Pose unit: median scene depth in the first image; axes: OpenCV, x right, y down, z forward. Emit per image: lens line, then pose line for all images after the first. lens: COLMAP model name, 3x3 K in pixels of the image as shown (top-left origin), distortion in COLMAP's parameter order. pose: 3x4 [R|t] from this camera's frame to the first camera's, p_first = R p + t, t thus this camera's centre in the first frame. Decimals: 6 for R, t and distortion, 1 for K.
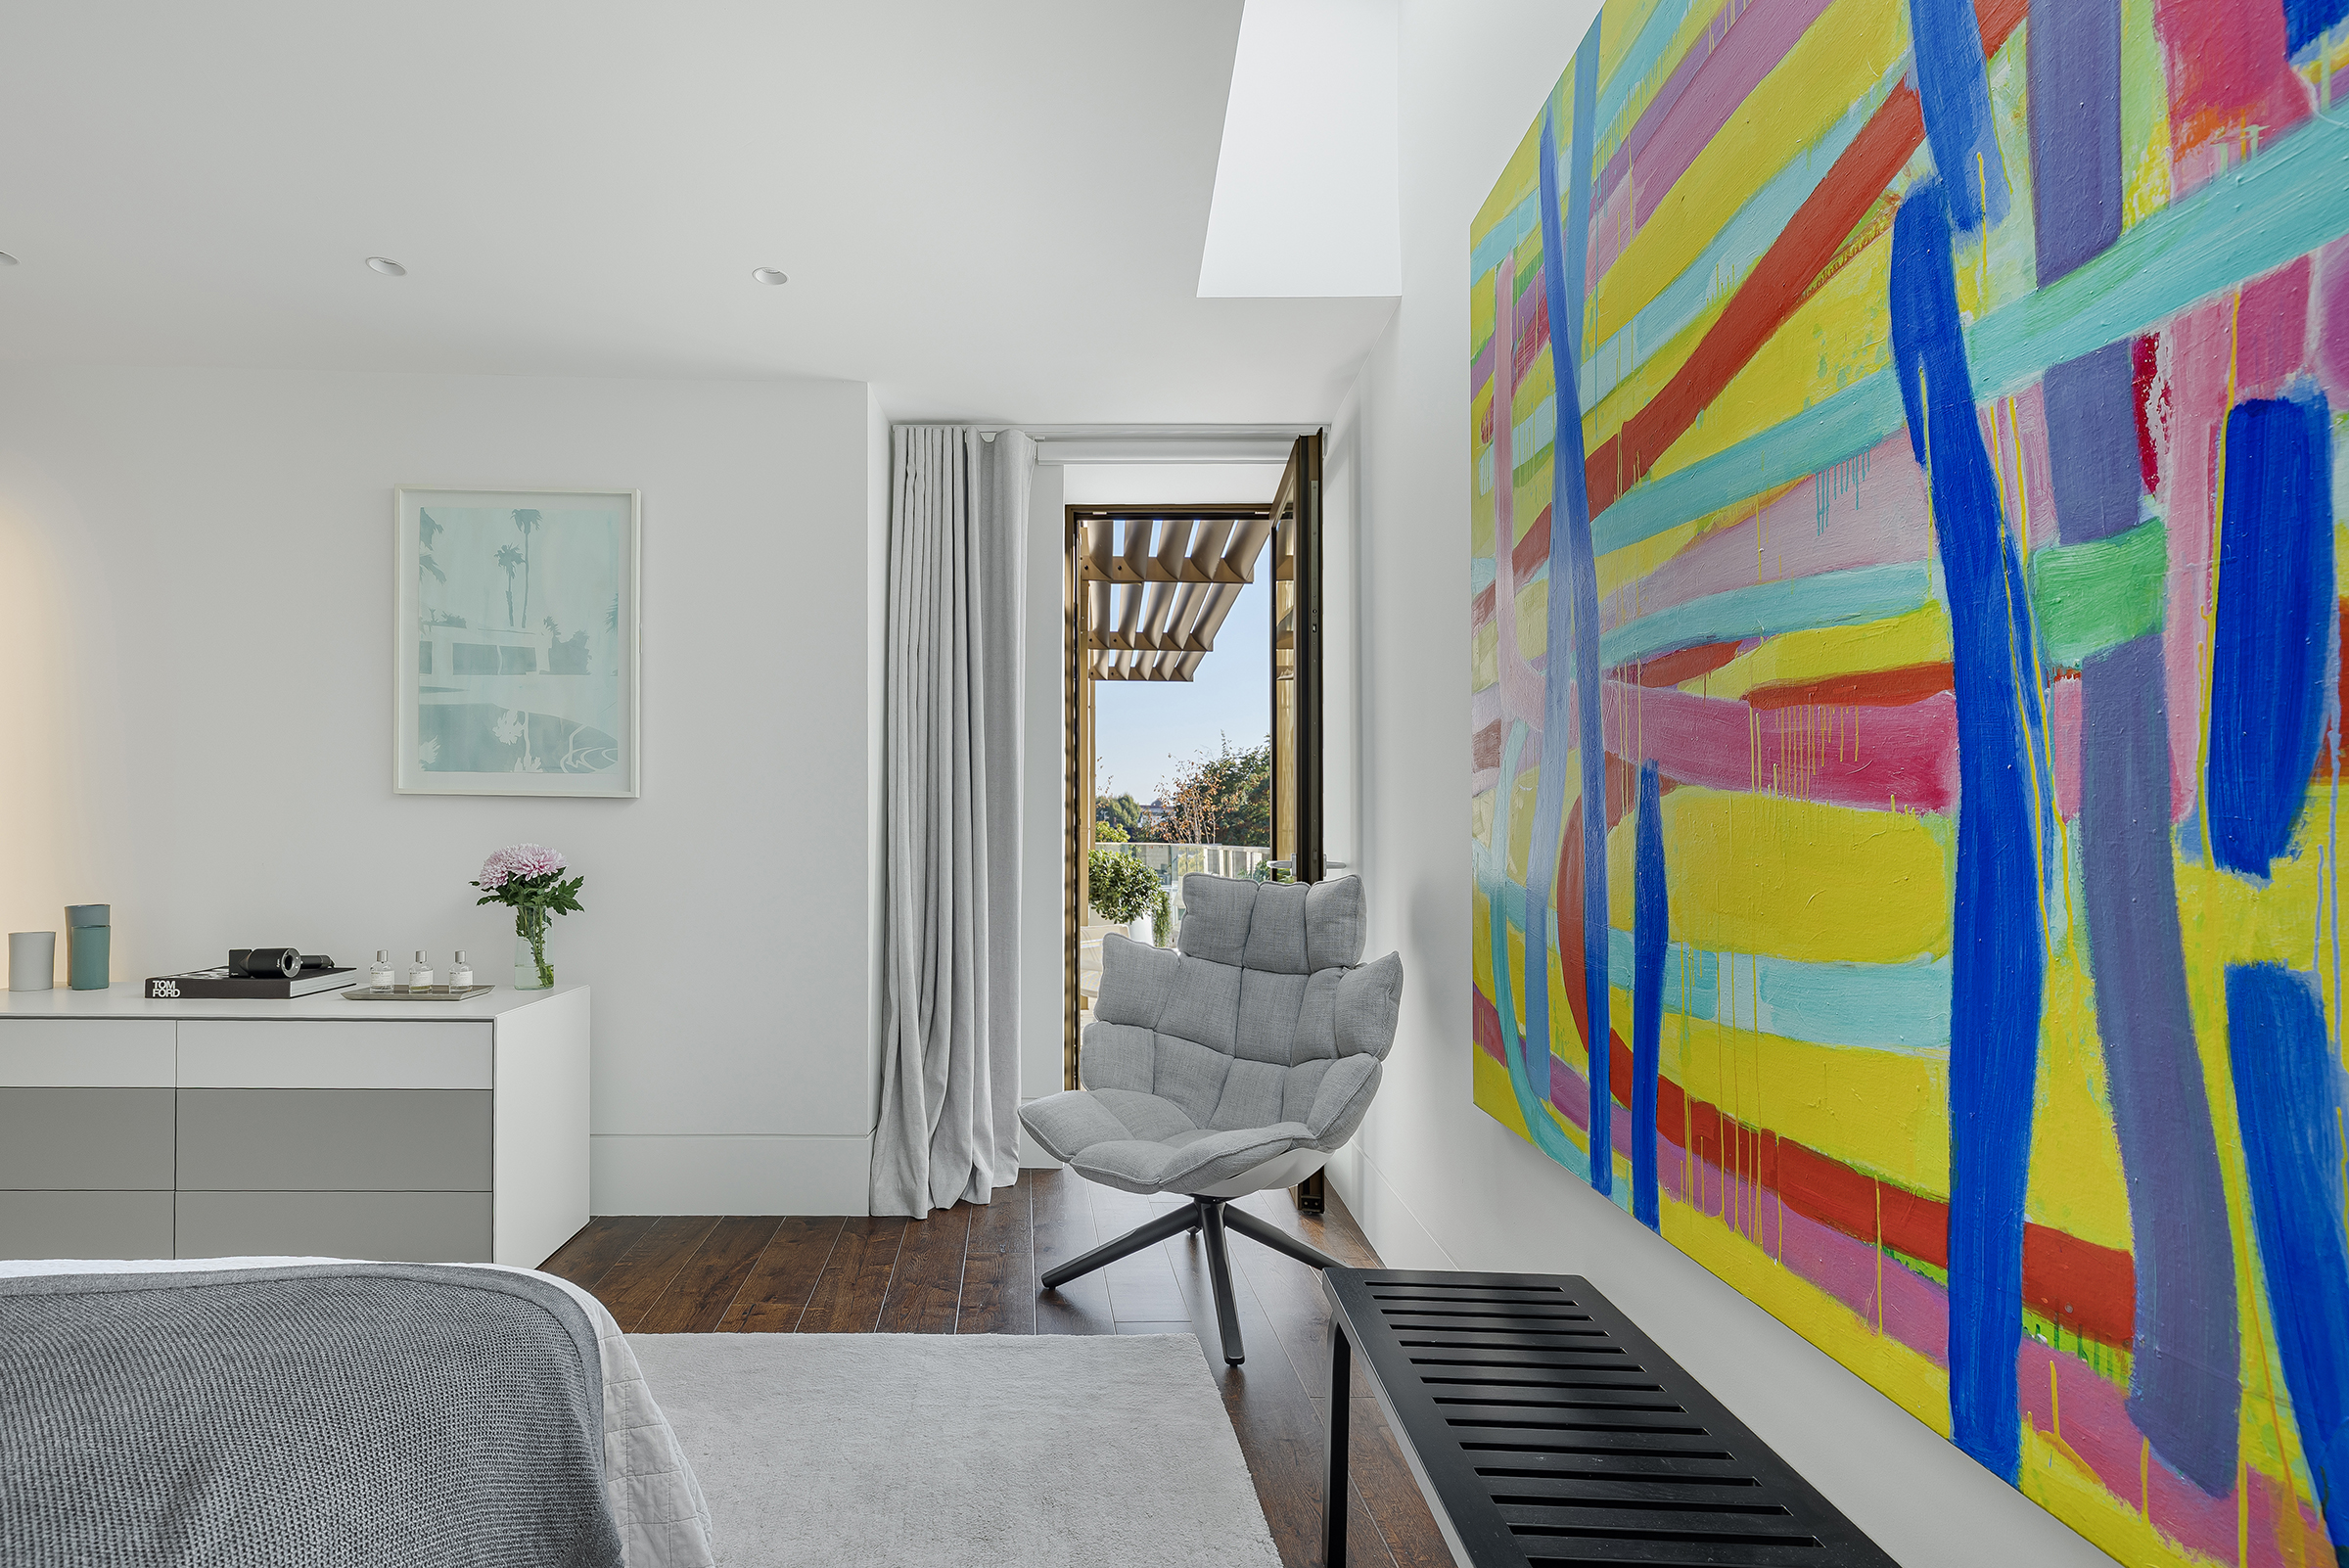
lens RADIAL K [[1098.4, 0, 1043.9], [0, 1098.4, 836.1], [0, 0, 1]] dist [0.013163, -0.001300]
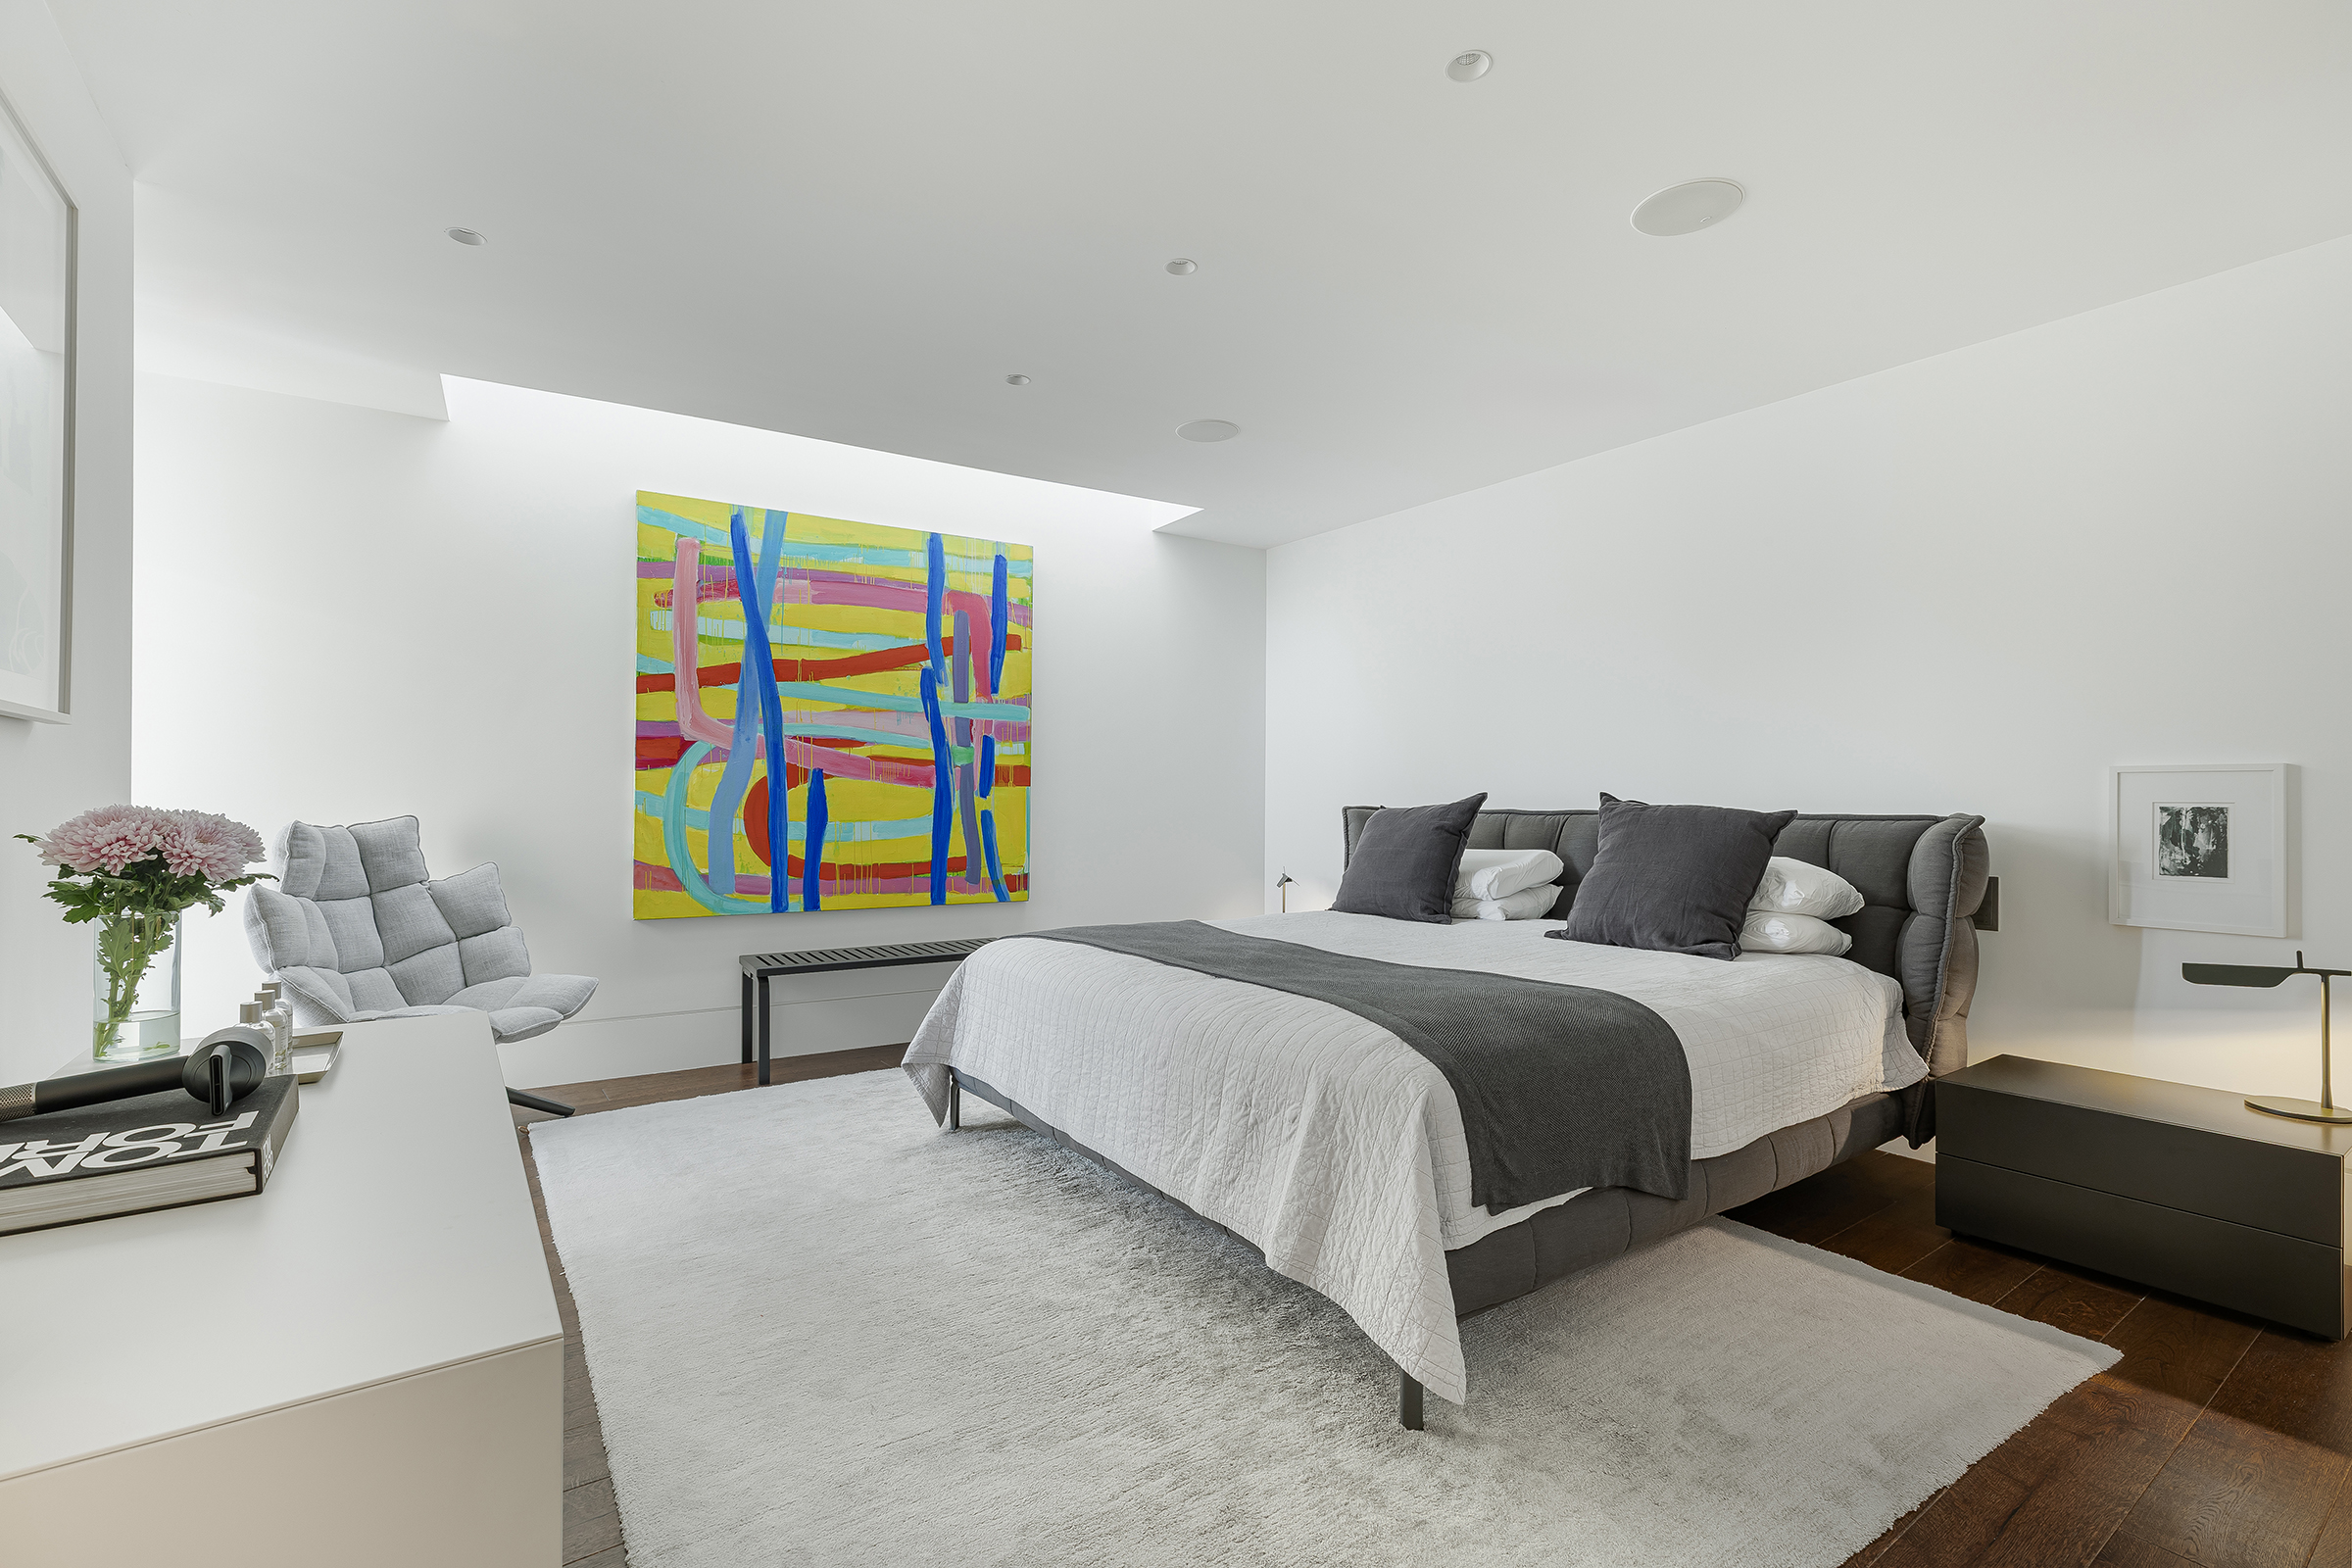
lens RADIAL K [[1099.8, 0, 1175.2], [0, 1099.8, 796.7], [0, 0, 1]] dist [0.013163, -0.001300]
pose [[-0.557422, -0.011794, 0.830145, -4.176949], [-0.011839, 0.999910, 0.006256, -0.026281], [-0.830145, -0.006340, -0.557512, 2.931209]]
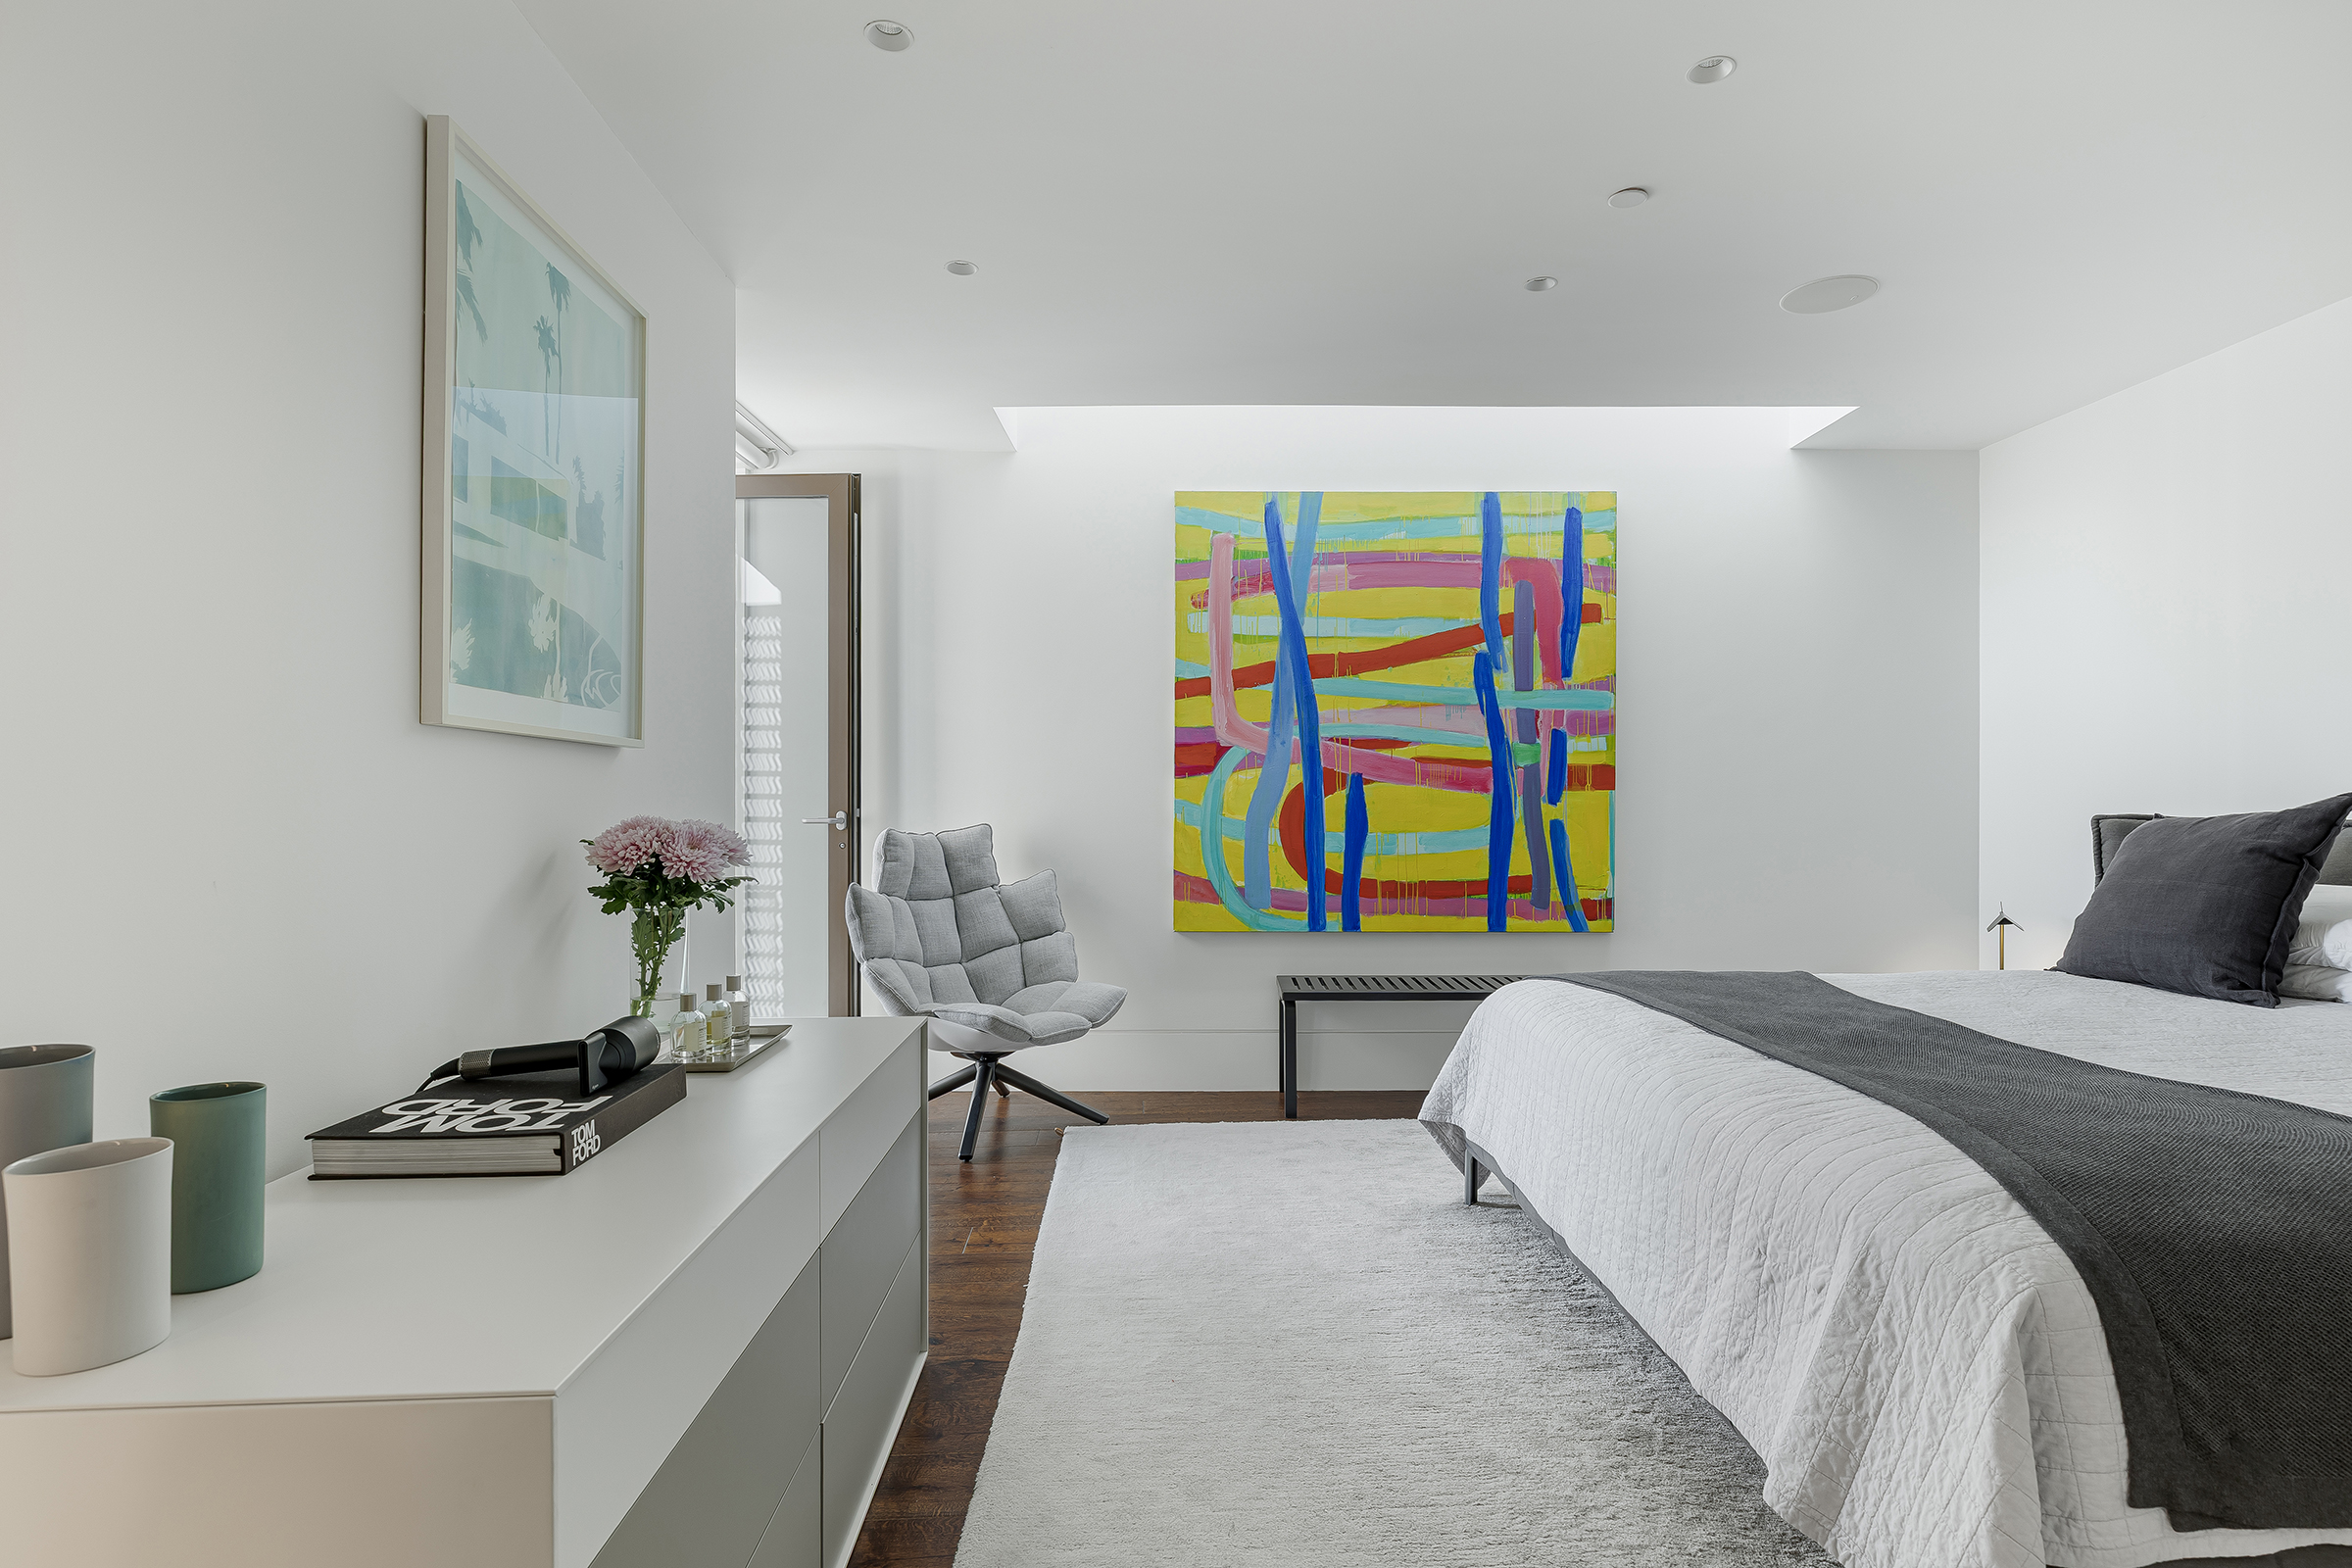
lens RADIAL K [[1222.4, 0, 1171.2], [0, 1222.4, 806.1], [0, 0, 1]] dist [0.000324, 0.000675]
pose [[-0.026783, -0.012313, 0.999565, -4.075215], [-0.001441, 0.999924, 0.012279, -0.029044], [-0.999640, -0.001111, -0.026799, 2.384994]]
